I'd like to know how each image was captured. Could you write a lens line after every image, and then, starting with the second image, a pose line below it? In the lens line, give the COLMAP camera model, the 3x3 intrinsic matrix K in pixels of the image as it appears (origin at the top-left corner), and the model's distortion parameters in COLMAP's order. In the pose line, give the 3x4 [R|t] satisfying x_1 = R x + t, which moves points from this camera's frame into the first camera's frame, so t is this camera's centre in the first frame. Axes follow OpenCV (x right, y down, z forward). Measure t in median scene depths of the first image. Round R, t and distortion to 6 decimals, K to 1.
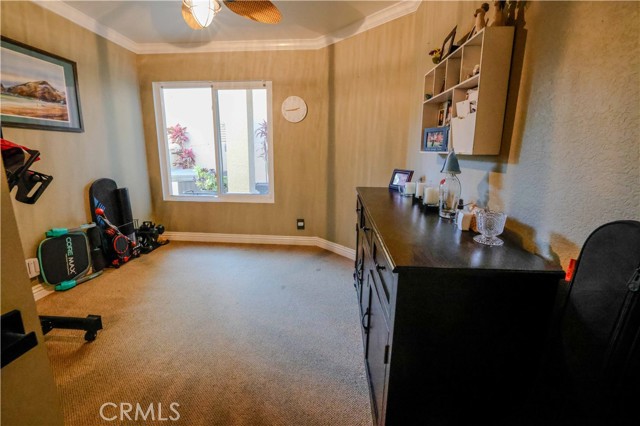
lens RADIAL K [[276.9, 0, 318.1], [0, 276.9, 211.7], [0, 0, 1]] dist [-0.034826, 0.009209]
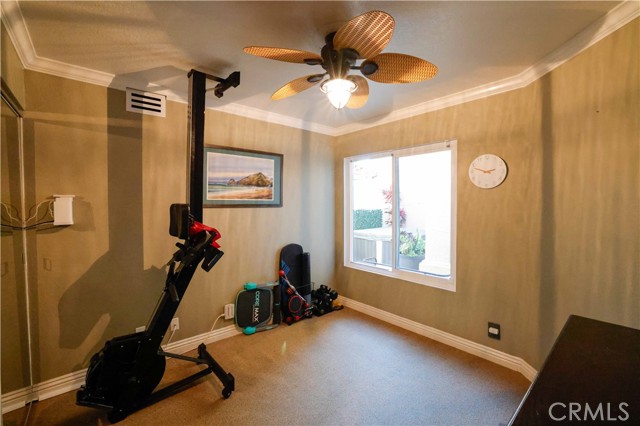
lens RADIAL K [[276.9, 0, 320.2], [0, 276.9, 210.8], [0, 0, 1]] dist [-0.034826, 0.009209]
pose [[0.691463, 0.011679, -0.722318, 0.144841], [-0.142389, 0.982458, -0.120422, -0.123887], [0.708241, 0.186118, 0.680996, 0.218744]]
